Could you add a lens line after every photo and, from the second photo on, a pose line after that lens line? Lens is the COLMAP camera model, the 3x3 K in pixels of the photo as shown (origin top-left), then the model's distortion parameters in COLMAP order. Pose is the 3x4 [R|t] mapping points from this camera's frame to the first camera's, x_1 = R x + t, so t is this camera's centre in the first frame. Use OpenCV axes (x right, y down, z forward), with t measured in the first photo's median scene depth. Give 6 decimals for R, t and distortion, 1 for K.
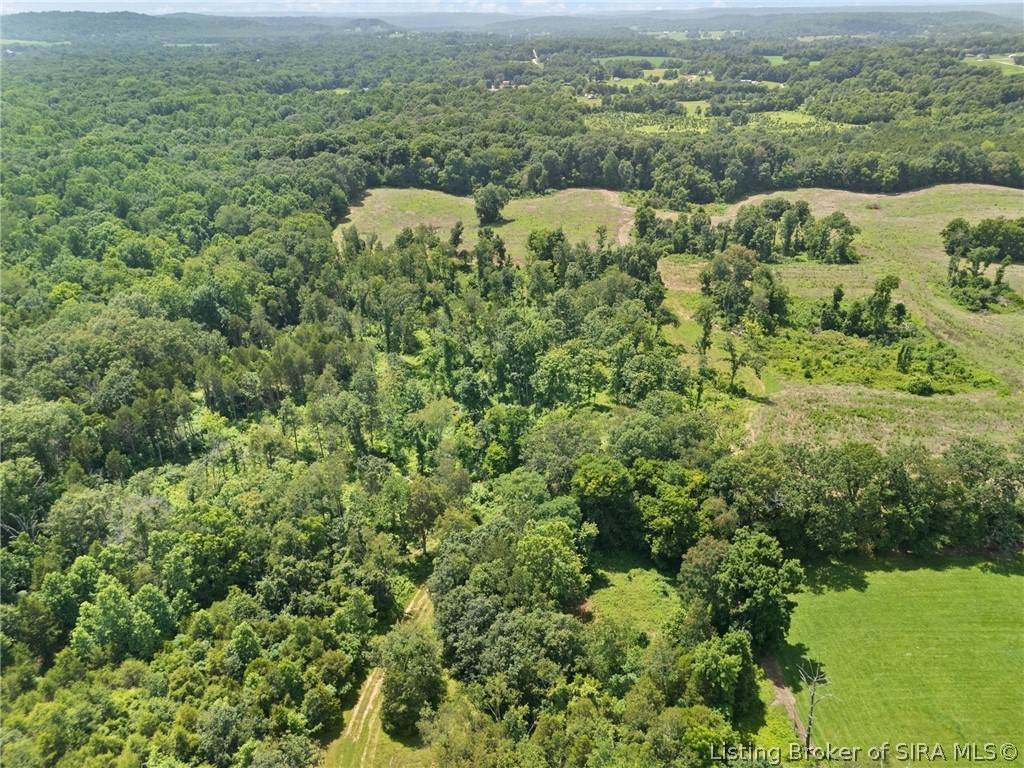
lens RADIAL K [[765.2, 0, 517.1], [0, 765.2, 383.1], [0, 0, 1]] dist [0.088293, -0.088602]
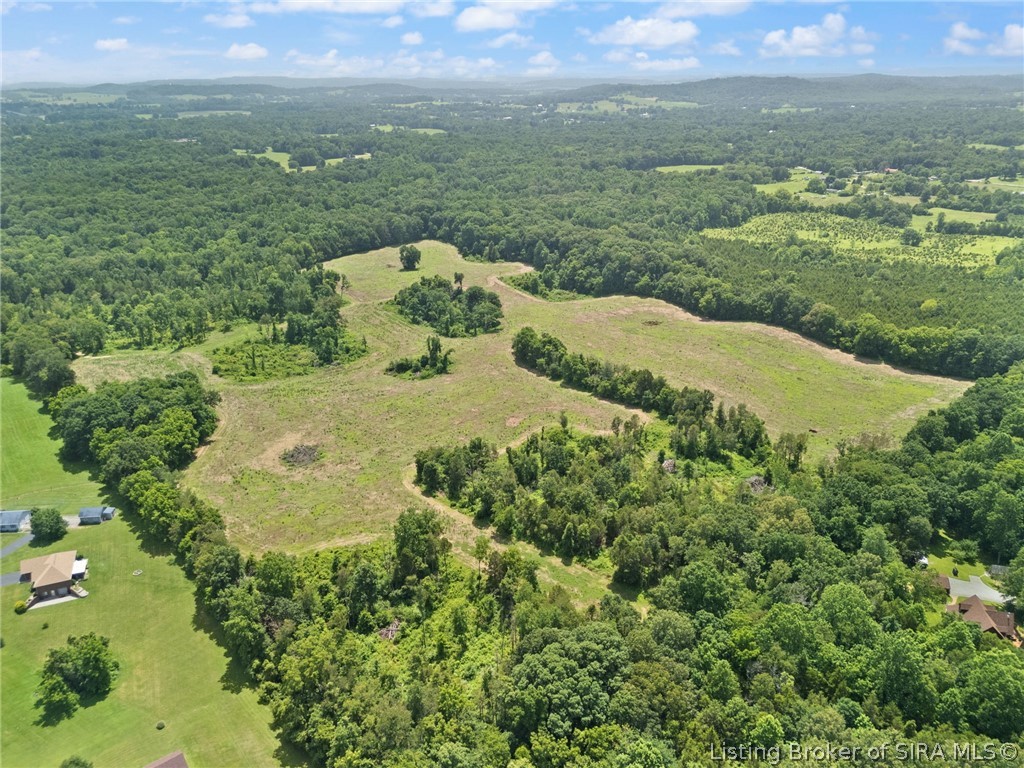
lens RADIAL K [[765.2, 0, 517.1], [0, 765.2, 383.1], [0, 0, 1]] dist [0.088293, -0.088602]
pose [[0.644491, 0.282798, -0.710392, 1.087109], [-0.321604, 0.943168, 0.083694, -0.164282], [0.693688, 0.174525, 0.698812, 0.092300]]
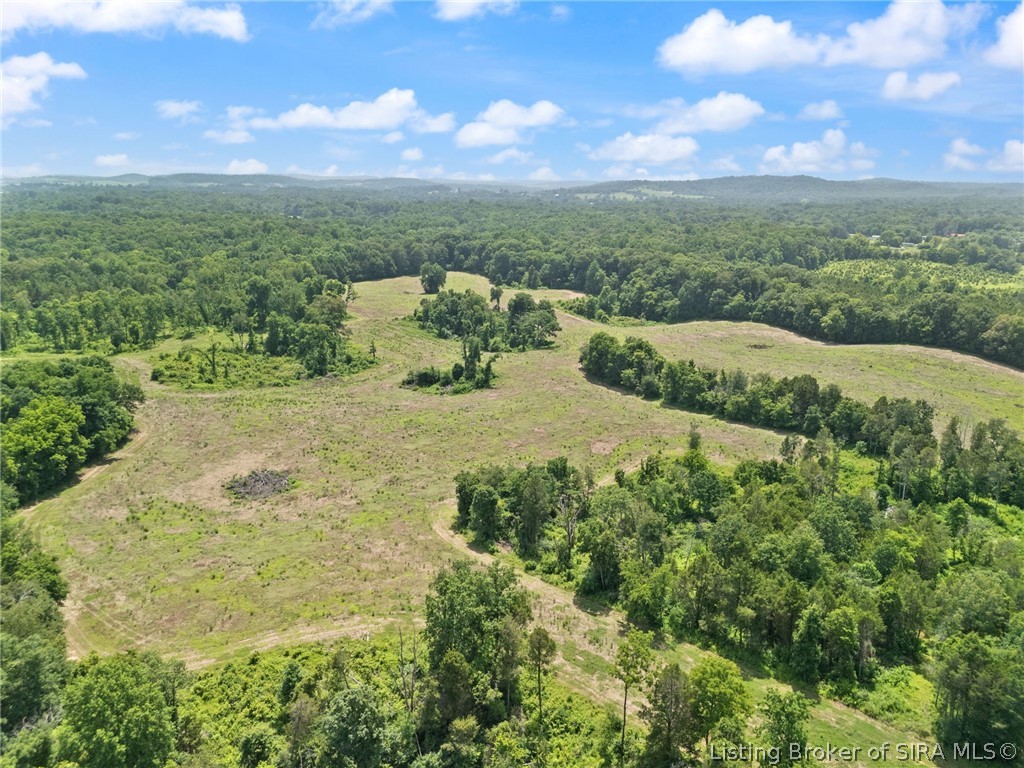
lens RADIAL K [[765.2, 0, 517.1], [0, 765.2, 383.1], [0, 0, 1]] dist [0.088293, -0.088602]
pose [[0.633530, 0.206668, -0.745605, 0.873044], [-0.344316, 0.938292, -0.032484, -0.067465], [0.692882, 0.277304, 0.665595, 0.257975]]
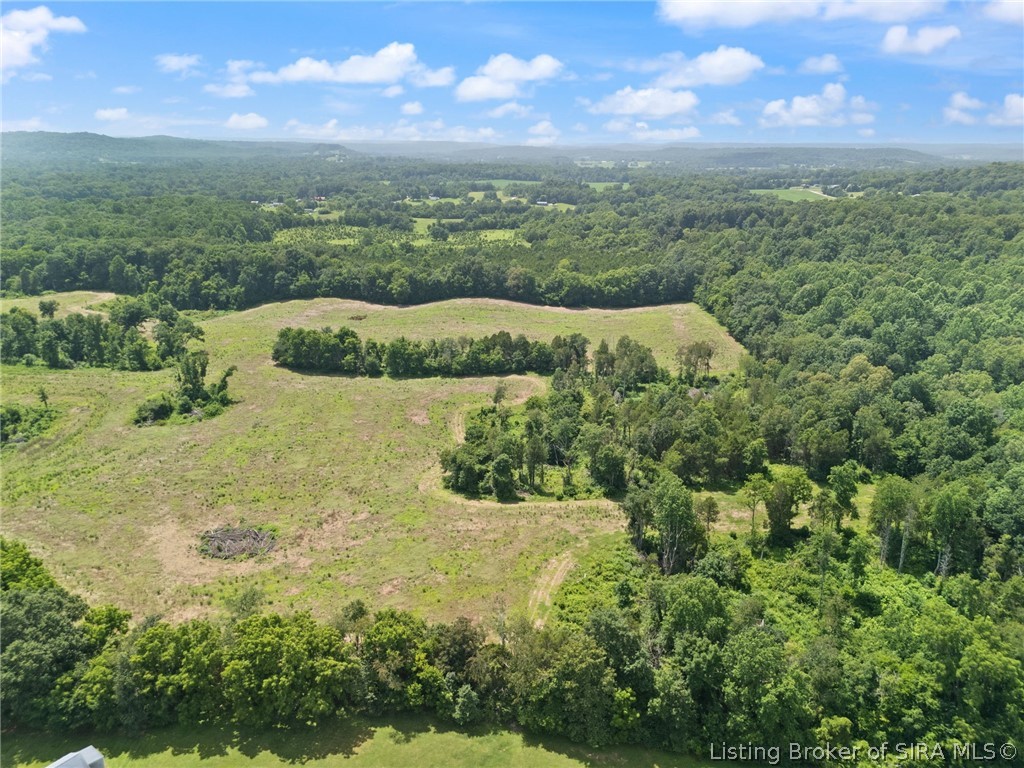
lens RADIAL K [[765.2, 0, 517.1], [0, 765.2, 383.1], [0, 0, 1]] dist [0.088293, -0.088602]
pose [[0.999645, 0.020661, -0.016819, 0.640418], [-0.022851, 0.989521, -0.142573, -0.010778], [0.013697, 0.142907, 0.989641, 0.053911]]
